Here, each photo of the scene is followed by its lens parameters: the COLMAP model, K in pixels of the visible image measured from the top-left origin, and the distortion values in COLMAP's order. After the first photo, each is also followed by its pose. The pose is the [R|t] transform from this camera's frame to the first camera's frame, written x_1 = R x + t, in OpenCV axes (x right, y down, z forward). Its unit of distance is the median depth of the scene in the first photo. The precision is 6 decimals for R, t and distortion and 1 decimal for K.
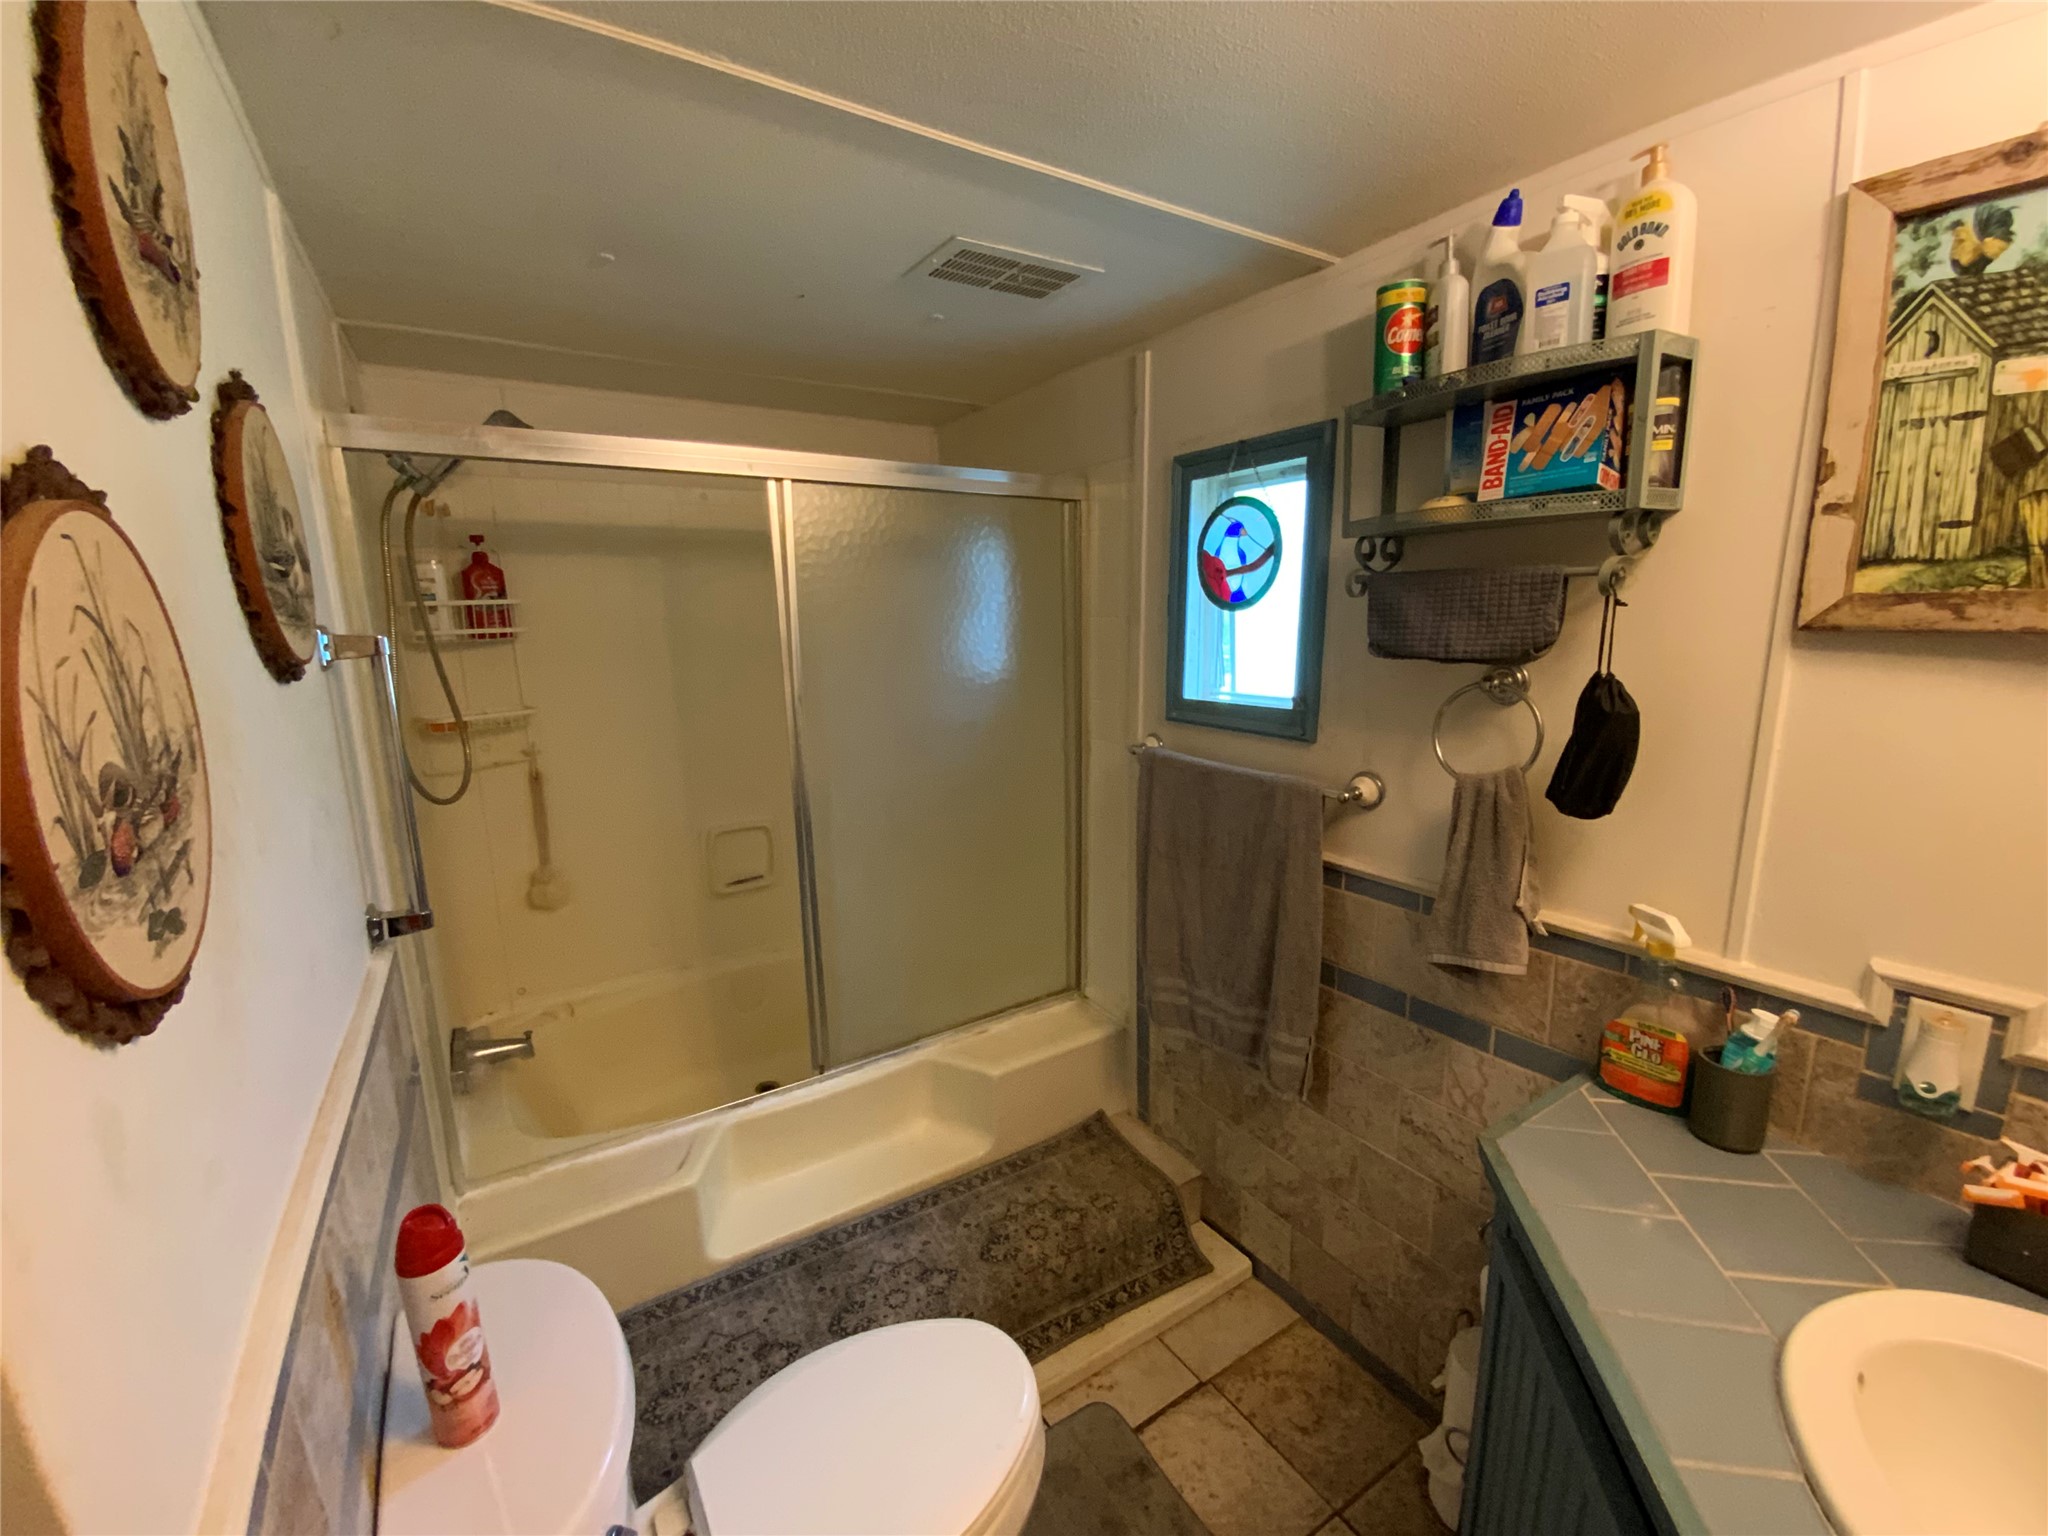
lens RADIAL K [[837.1, 0, 1025.9], [0, 837.1, 762.1], [0, 0, 1]] dist [-0.000324, -0.000007]
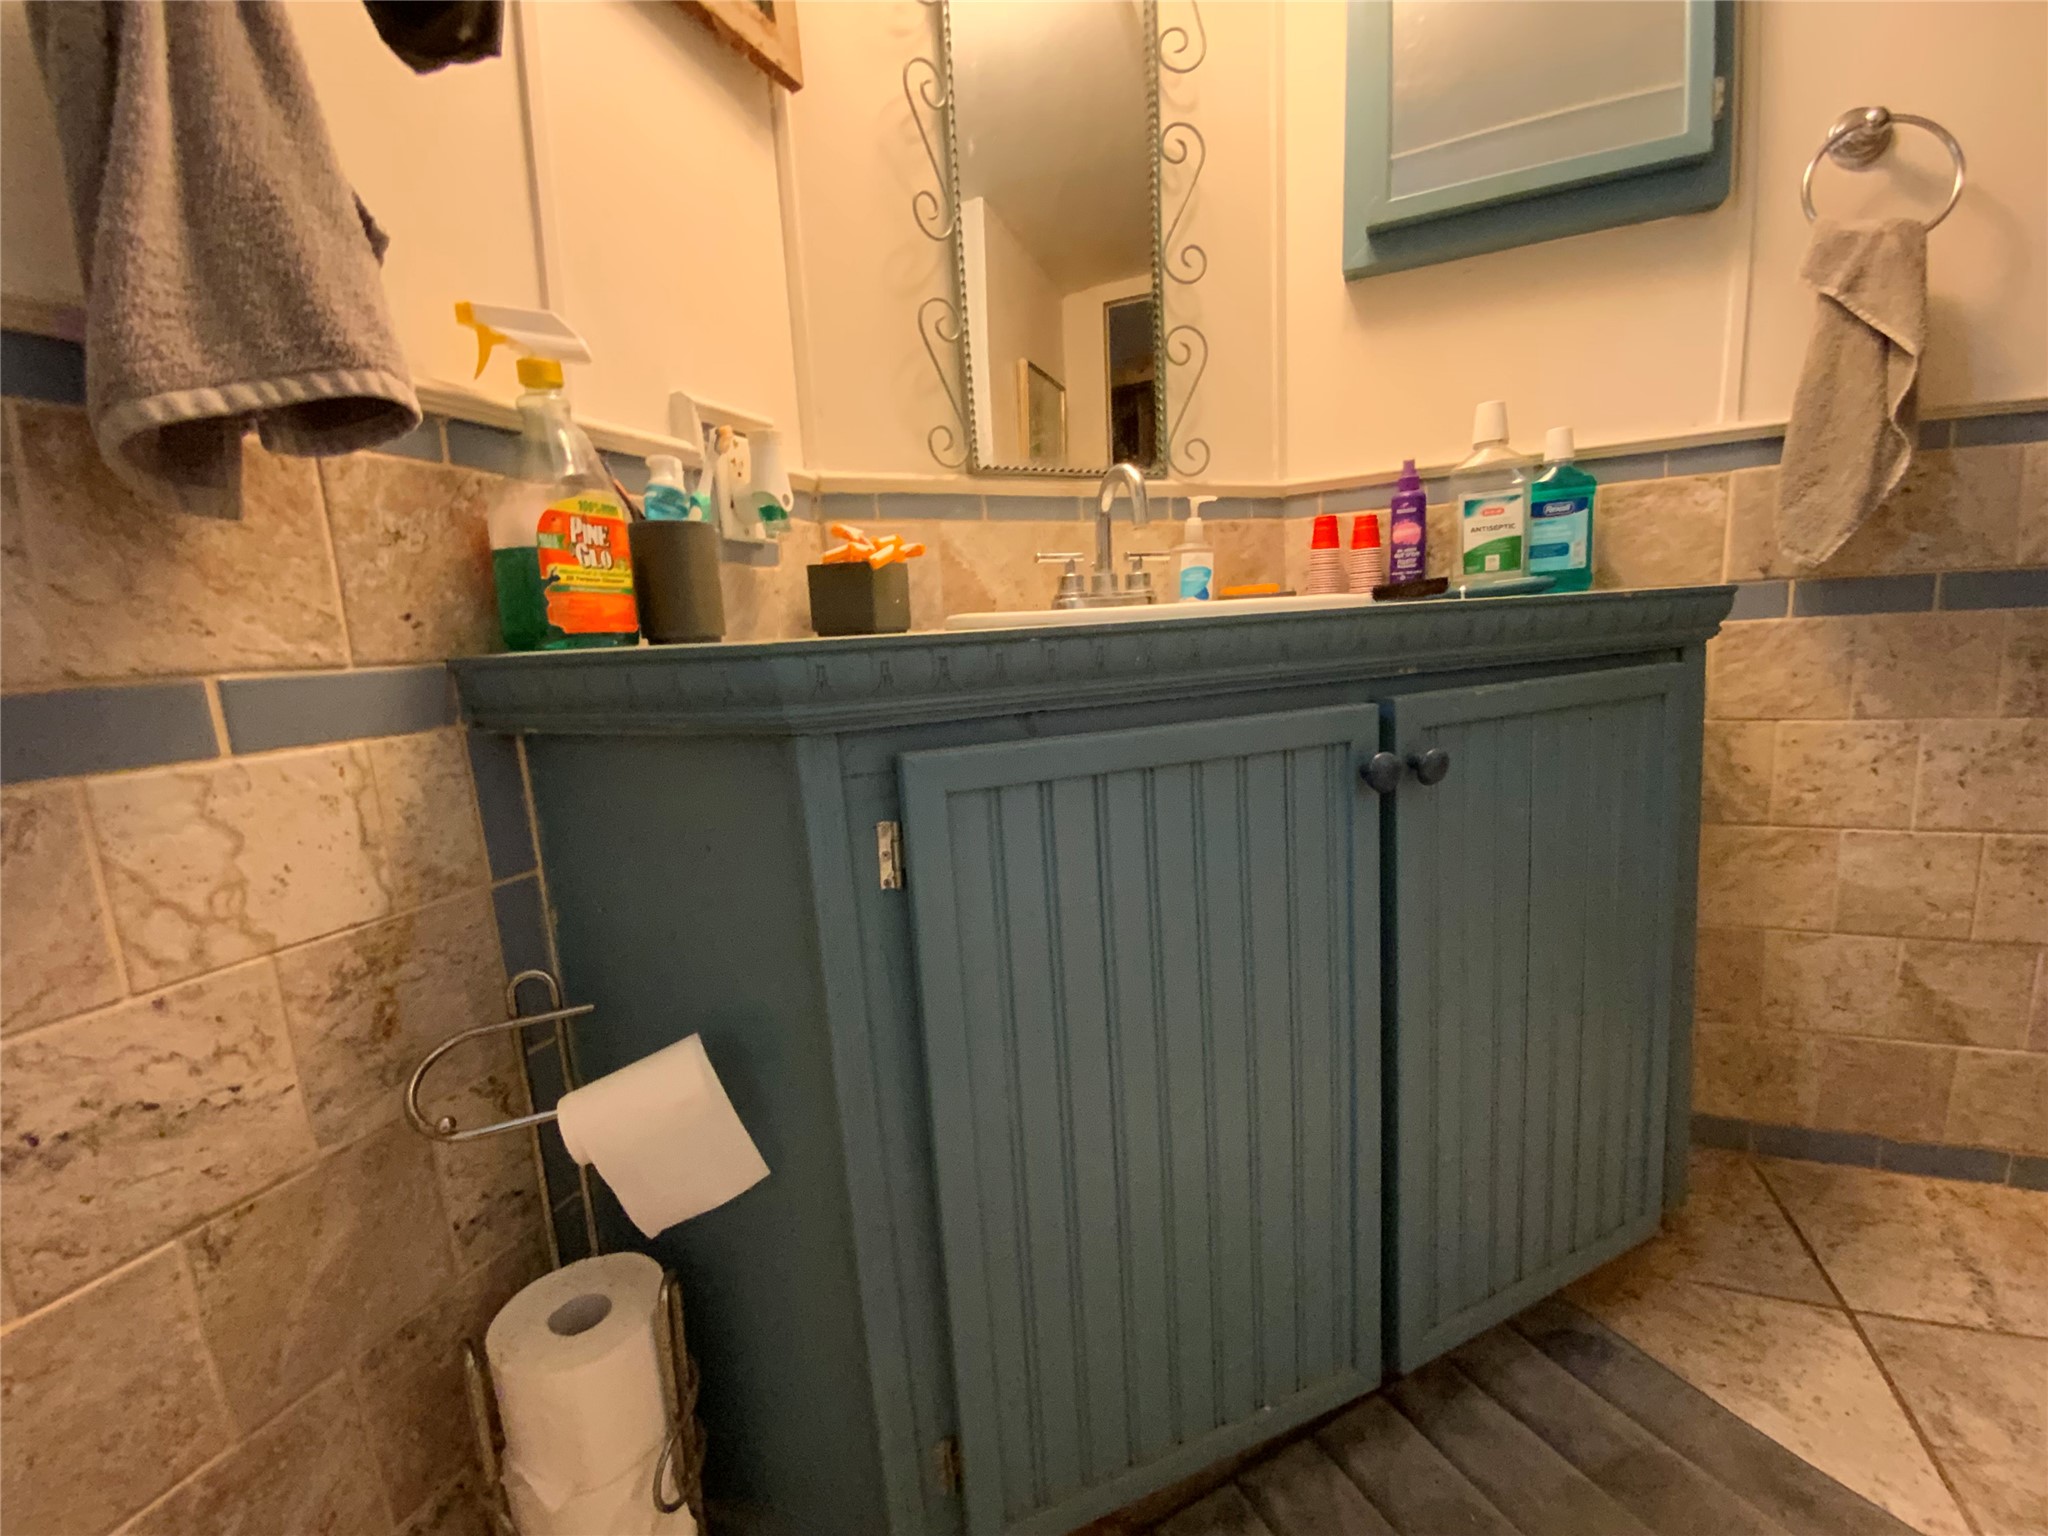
lens RADIAL K [[837.1, 0, 1026.2], [0, 837.1, 757.7], [0, 0, 1]] dist [-0.000324, -0.000007]
pose [[-0.570740, -0.066997, 0.818393, 0.048450], [0.215221, 0.949617, 0.227833, 0.376989], [-0.792424, 0.306169, -0.527565, 1.011261]]
